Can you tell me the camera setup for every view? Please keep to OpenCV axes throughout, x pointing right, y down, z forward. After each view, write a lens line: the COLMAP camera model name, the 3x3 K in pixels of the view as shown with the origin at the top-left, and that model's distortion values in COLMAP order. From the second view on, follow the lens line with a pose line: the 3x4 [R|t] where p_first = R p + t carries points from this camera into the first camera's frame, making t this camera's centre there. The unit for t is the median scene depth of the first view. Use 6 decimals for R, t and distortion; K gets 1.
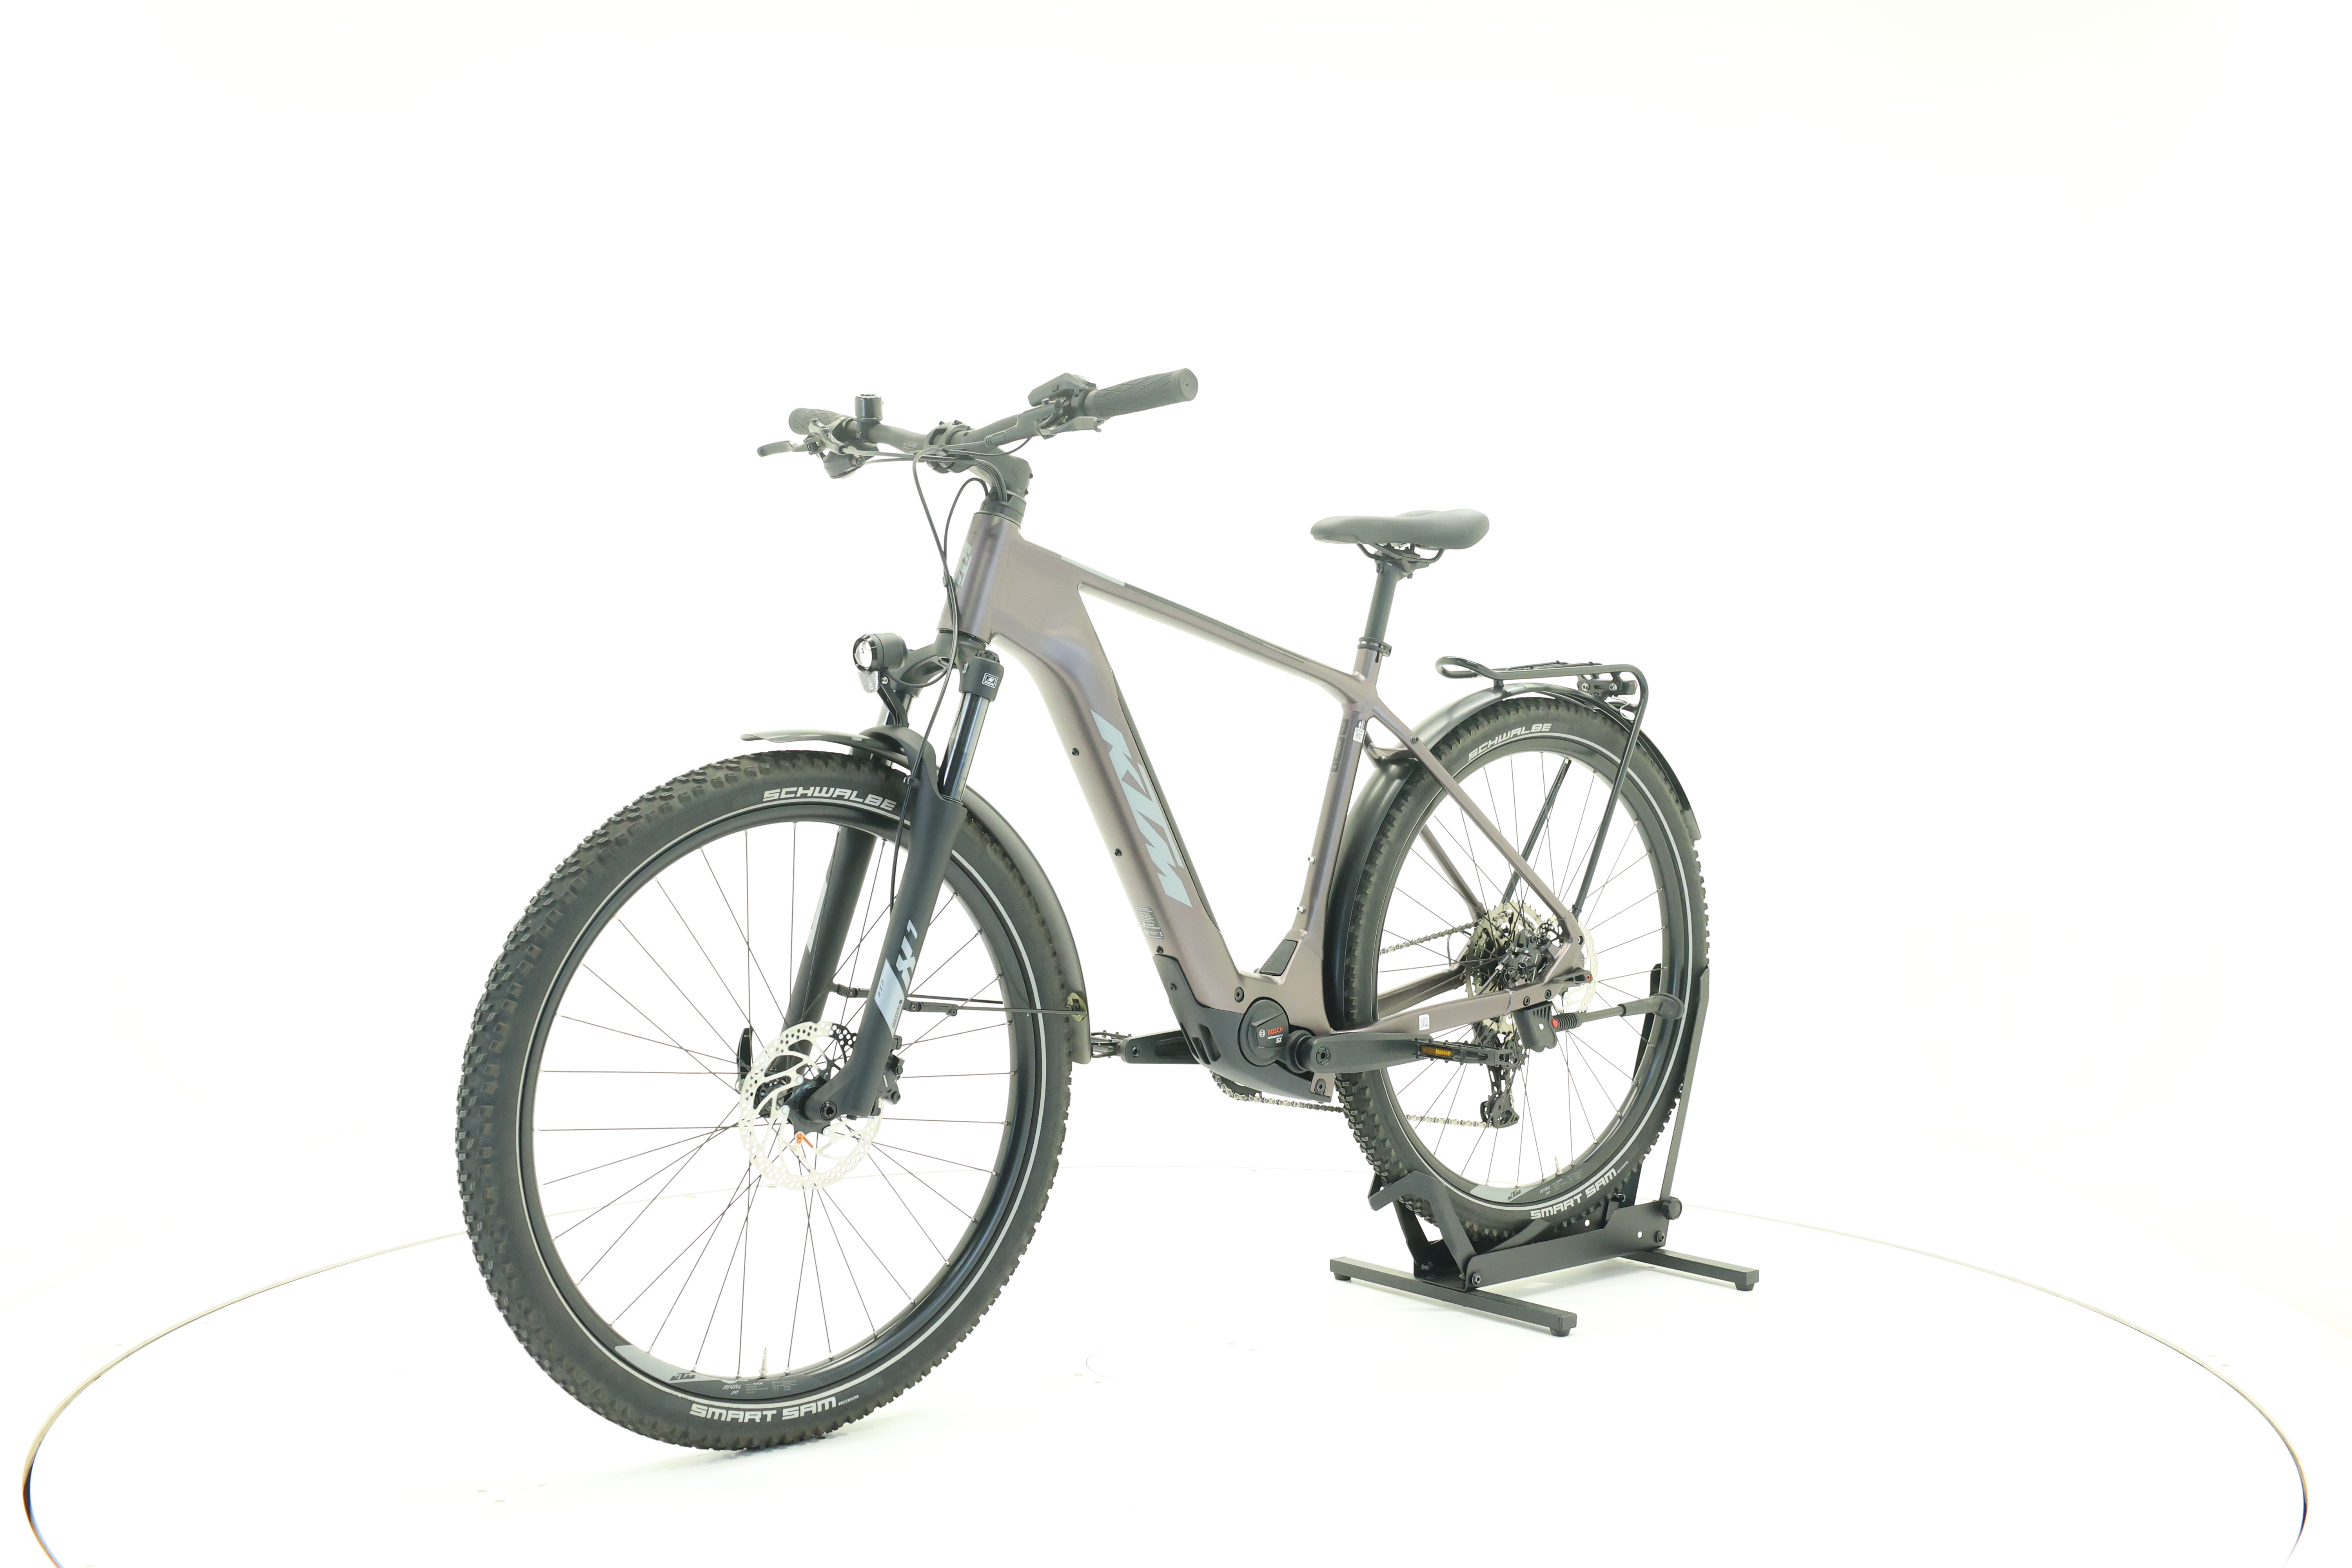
lens RADIAL K [[2630.5, 0, 1176.0], [0, 2630.5, 784.0], [0, 0, 1]] dist [0.008688, 0.010459]
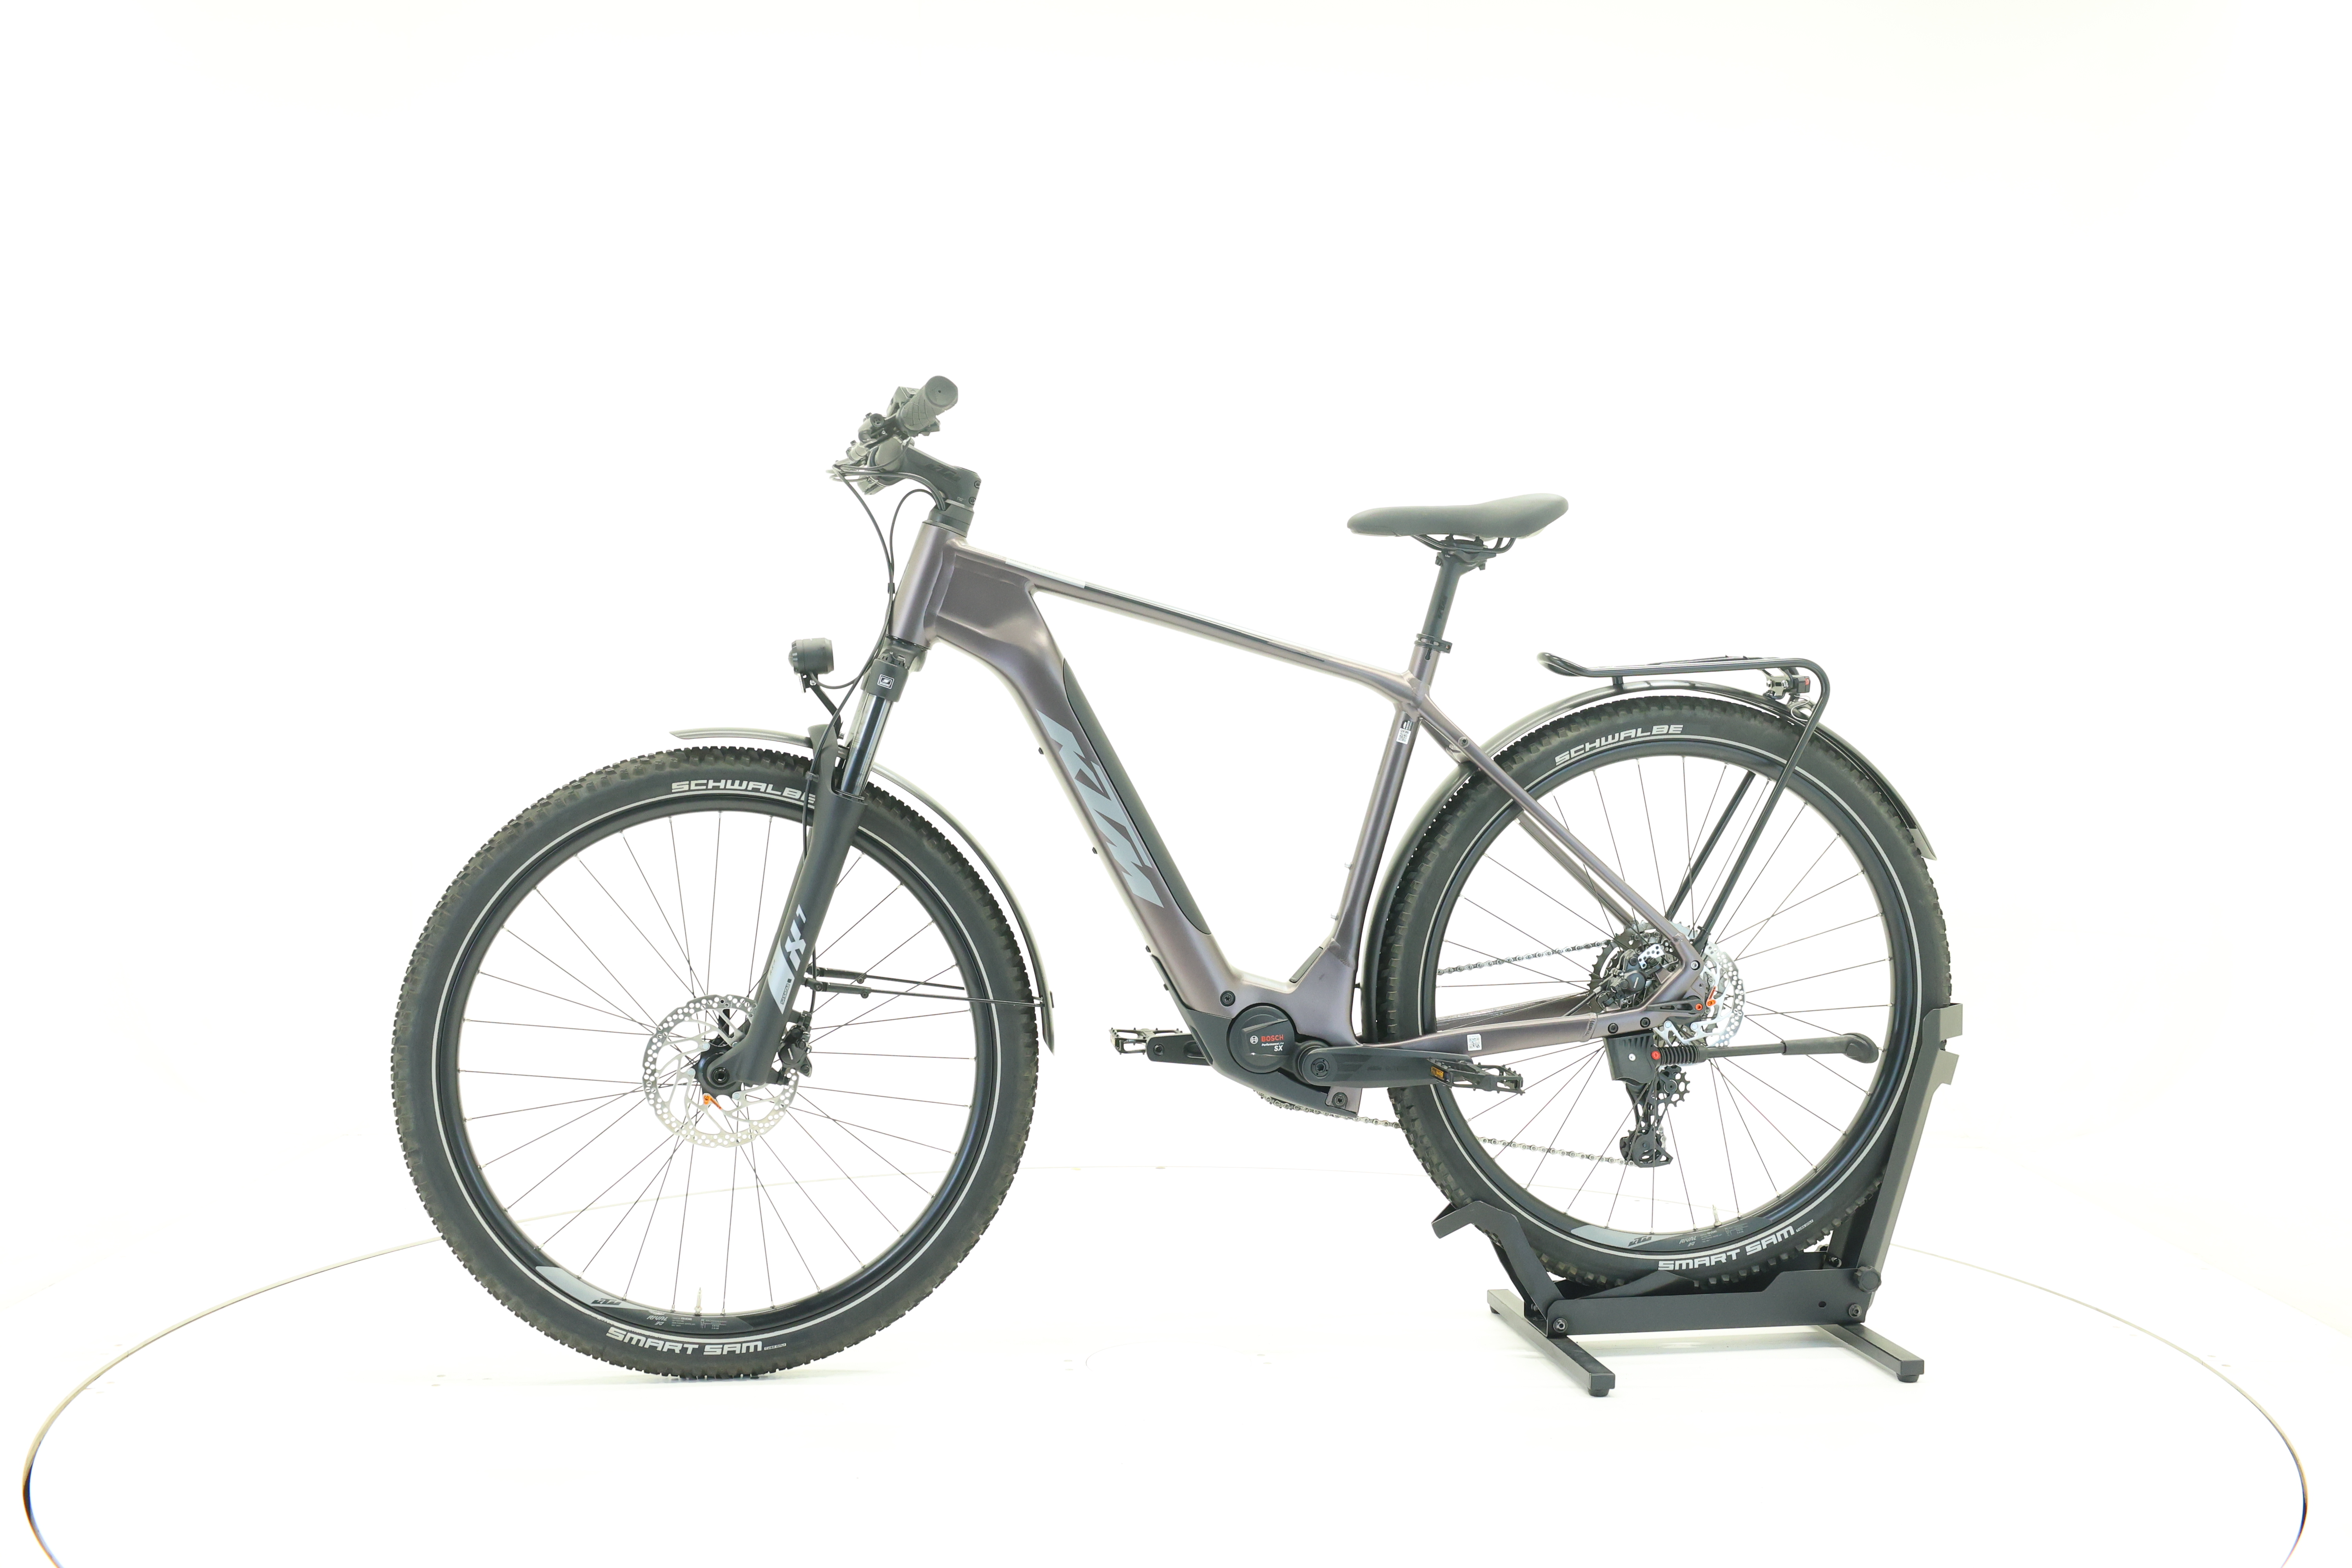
lens RADIAL K [[2630.5, 0, 1176.0], [0, 2630.5, 784.0], [0, 0, 1]] dist [0.008688, 0.010459]
pose [[0.840351, 0.014848, -0.541839, 0.533853], [-0.015700, 0.999872, 0.003051, -0.003047], [0.541815, 0.005943, 0.840477, 0.157744]]
